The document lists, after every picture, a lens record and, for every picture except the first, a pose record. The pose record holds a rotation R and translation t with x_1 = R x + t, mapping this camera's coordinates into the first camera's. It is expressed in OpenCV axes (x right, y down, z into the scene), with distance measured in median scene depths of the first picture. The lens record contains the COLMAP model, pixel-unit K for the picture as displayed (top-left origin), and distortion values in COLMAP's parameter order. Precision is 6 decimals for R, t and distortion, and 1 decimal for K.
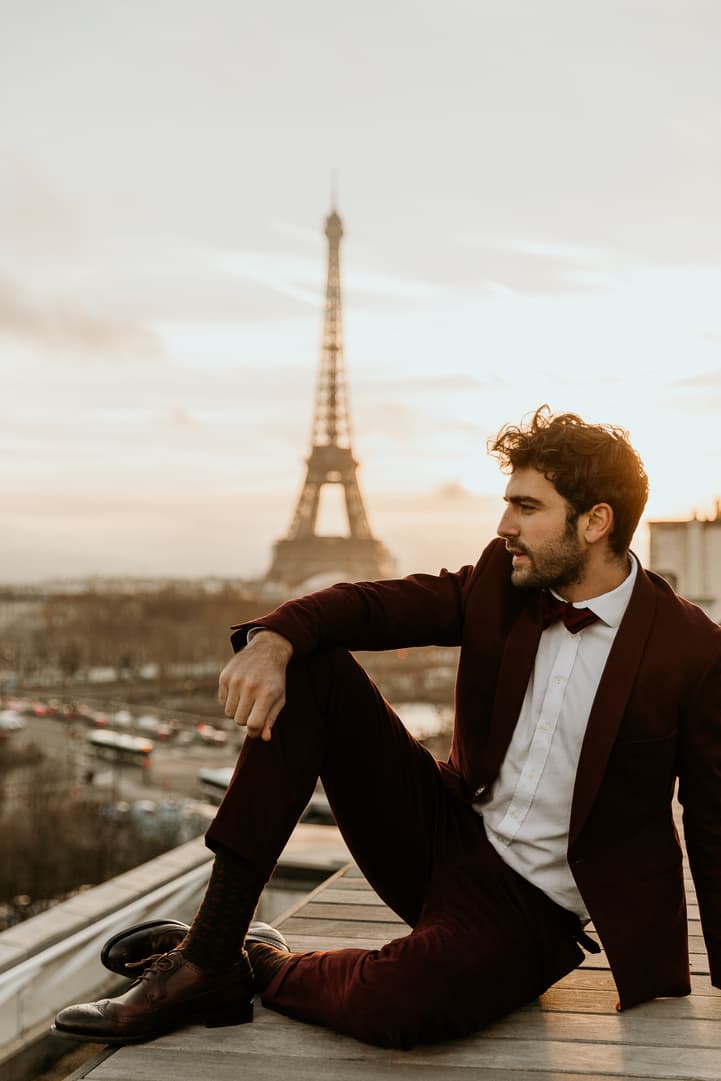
lens RADIAL K [[1061.3, 0, 364.6], [0, 1061.3, 522.8], [0, 0, 1]] dist [-0.007622, -0.011711]
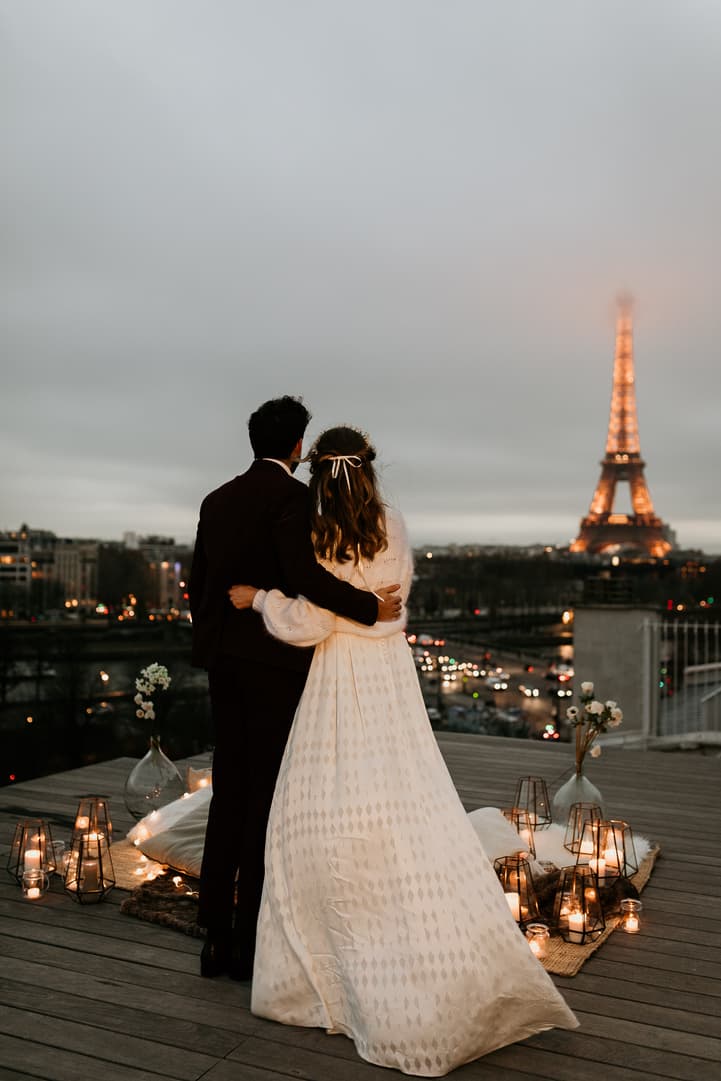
lens RADIAL K [[1033.7, 0, 358.8], [0, 1033.7, 536.8], [0, 0, 1]] dist [-0.002698, 0.008237]
pose [[0.961118, 0.001838, -0.276133, 0.008280], [0.016431, 0.997825, 0.063833, -0.044664], [0.275649, -0.065888, 0.958998, -0.324392]]
